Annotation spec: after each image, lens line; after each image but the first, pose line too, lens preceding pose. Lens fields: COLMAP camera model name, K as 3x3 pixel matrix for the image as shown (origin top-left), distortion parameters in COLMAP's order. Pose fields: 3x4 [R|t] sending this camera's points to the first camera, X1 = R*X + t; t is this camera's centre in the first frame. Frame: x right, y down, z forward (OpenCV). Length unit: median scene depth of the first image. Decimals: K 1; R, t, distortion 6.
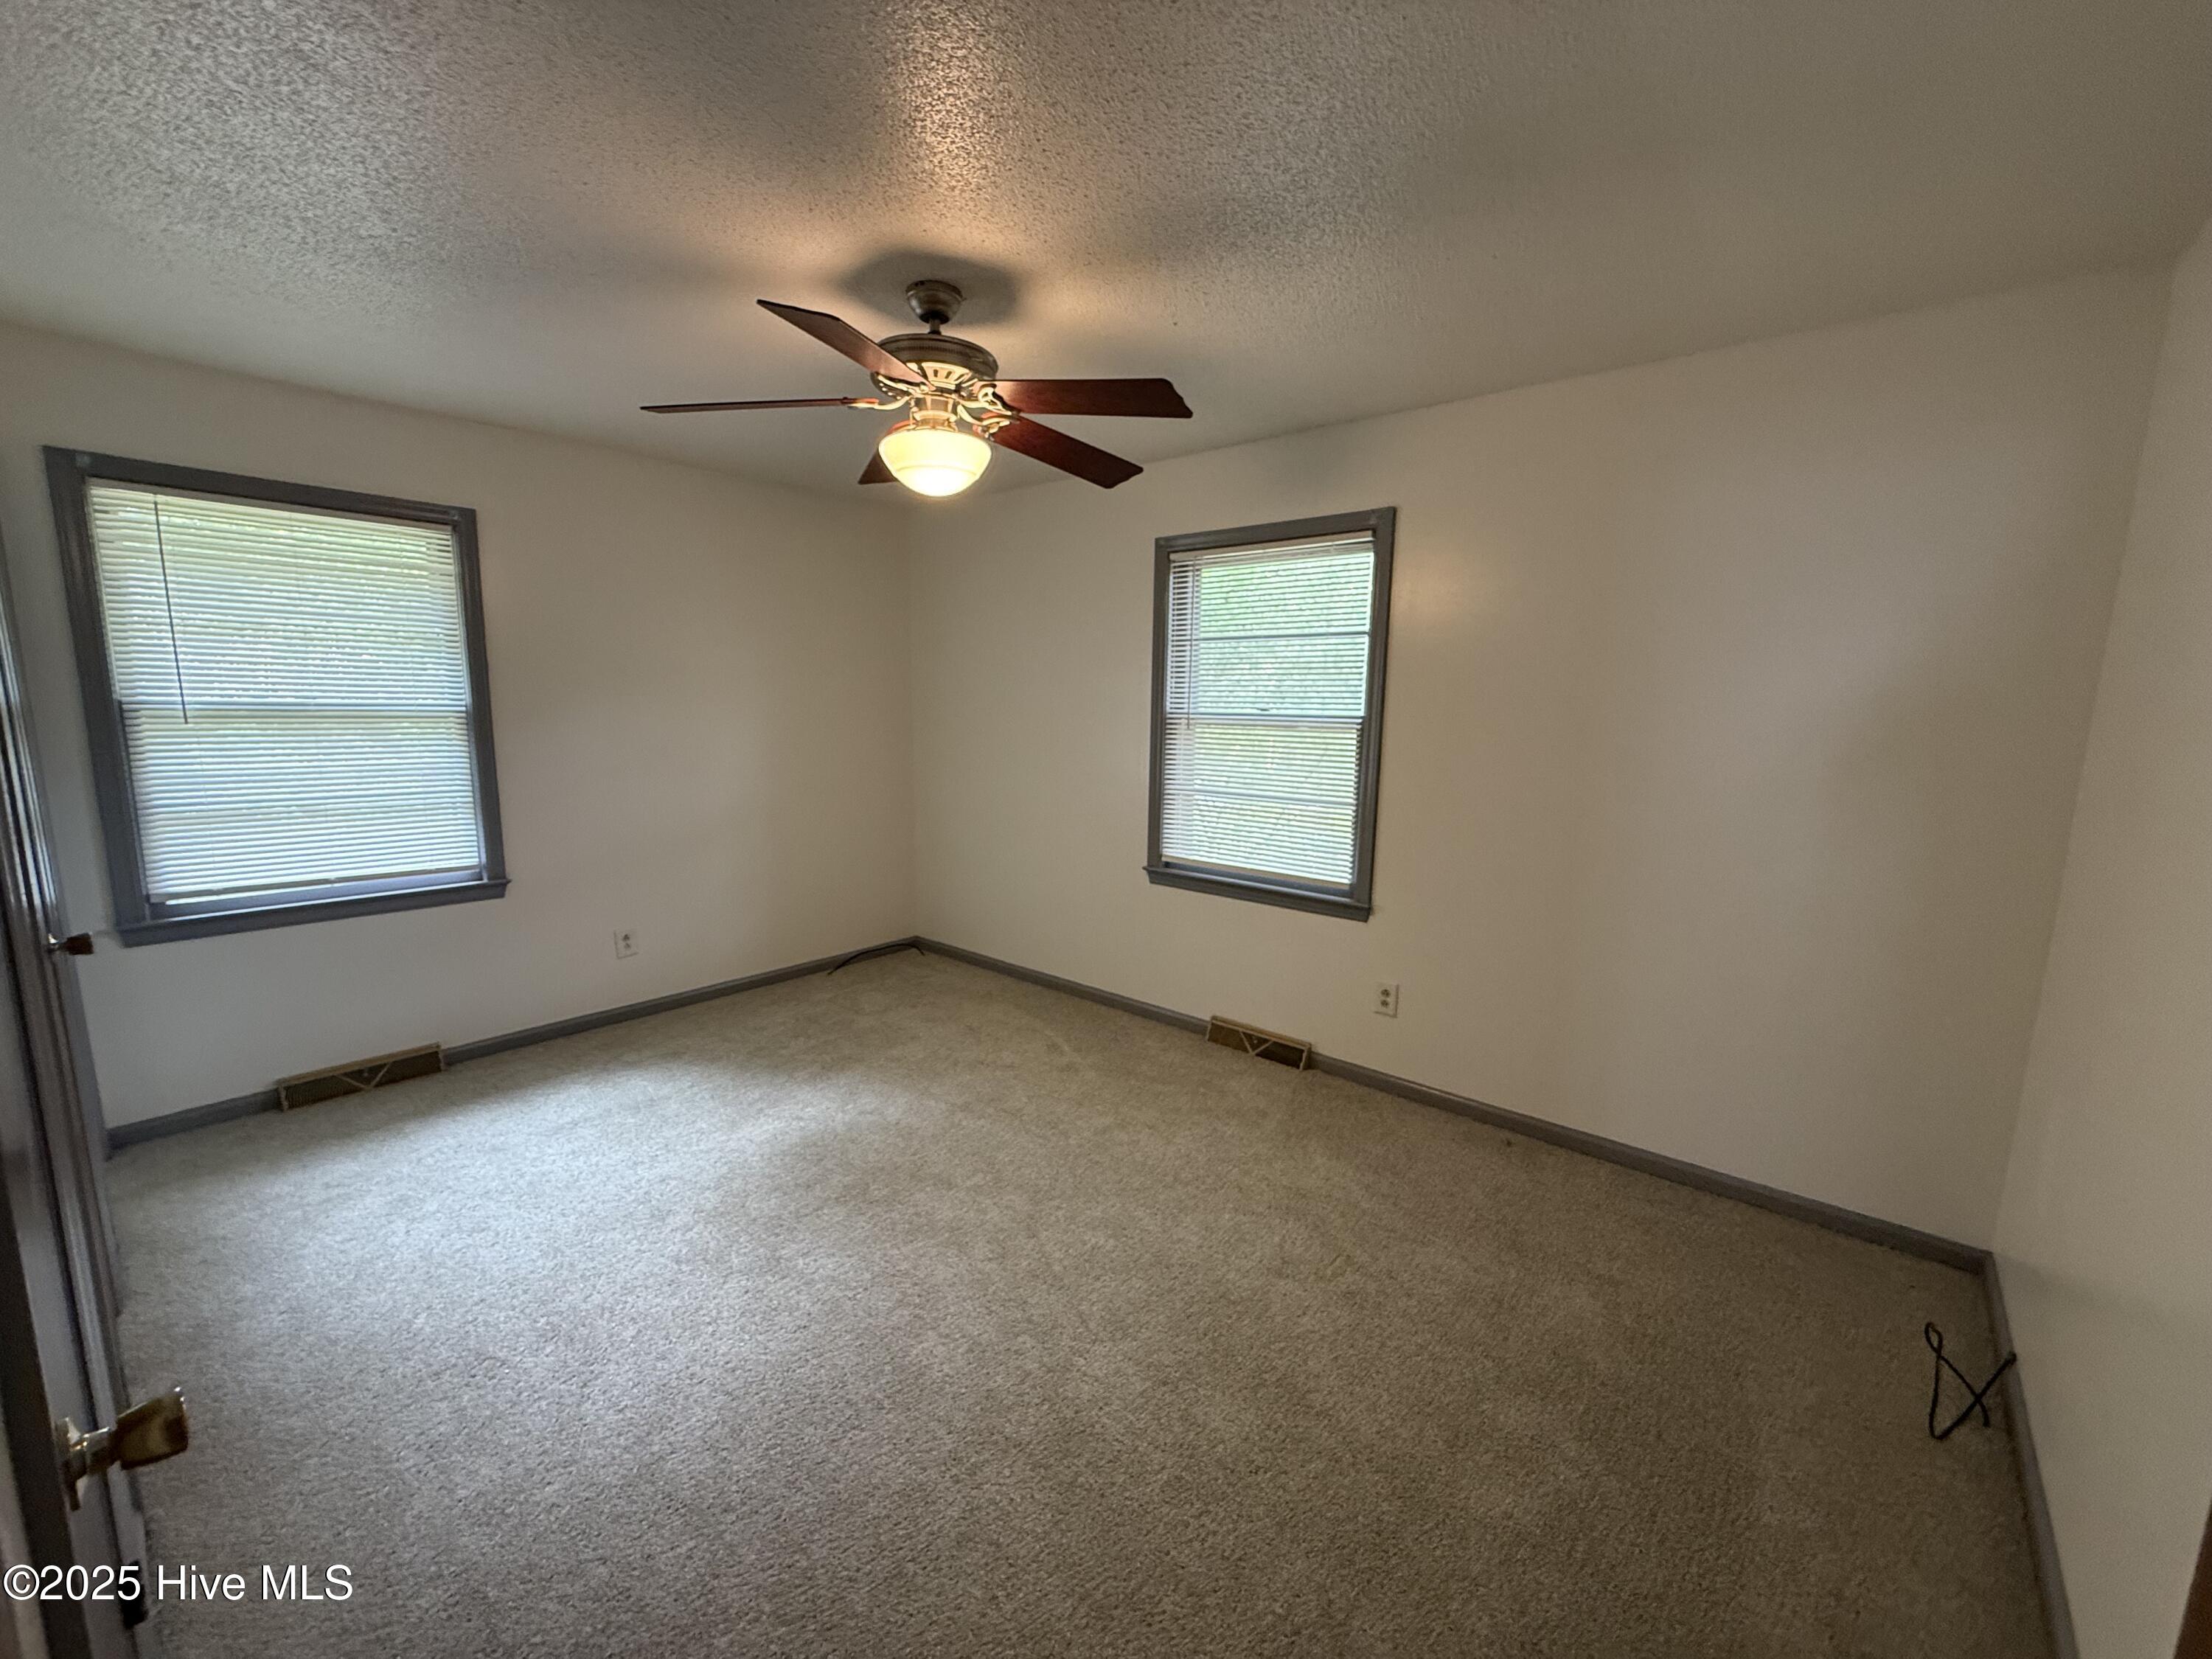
lens RADIAL K [[883.3, 0, 1102.5], [0, 883.3, 834.0], [0, 0, 1]] dist [0.000785, 0.000003]
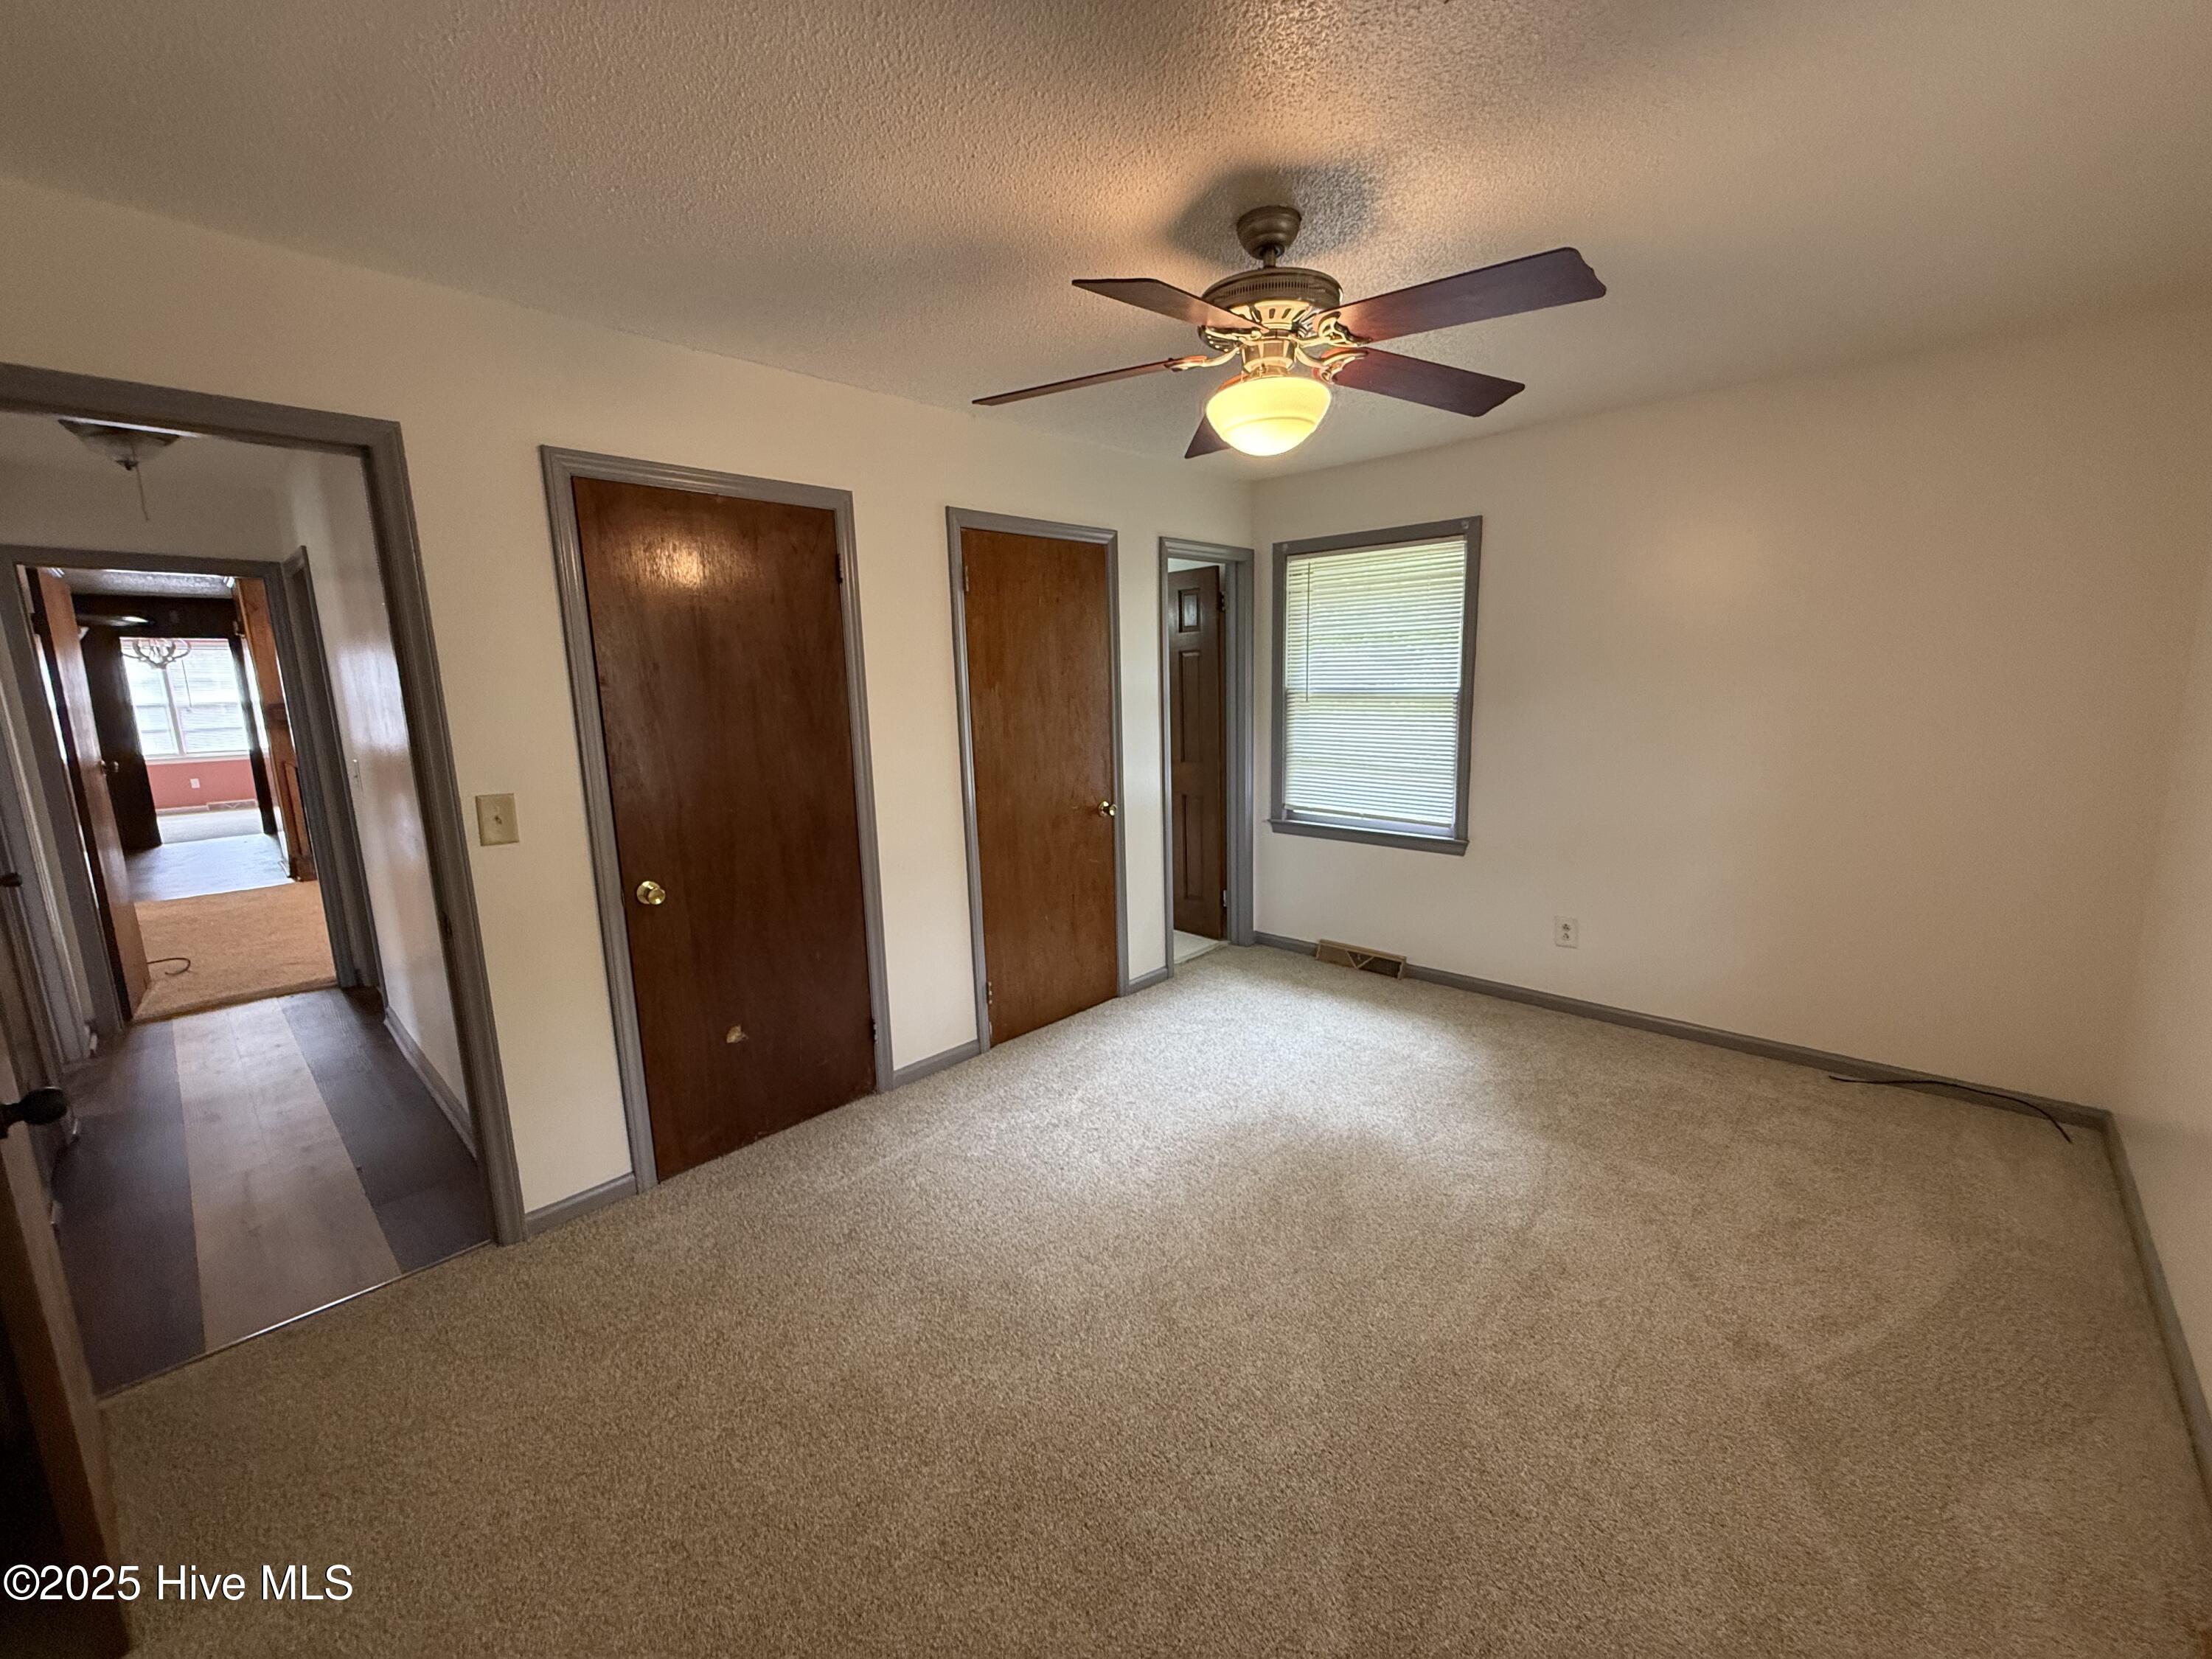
lens RADIAL K [[883.3, 0, 1102.5], [0, 883.3, 834.0], [0, 0, 1]] dist [0.000785, 0.000003]
pose [[-0.060746, 0.155859, -0.985910, 0.496449], [-0.129610, 0.978140, 0.162616, -0.085253], [0.989703, 0.137662, -0.039217, 0.608005]]
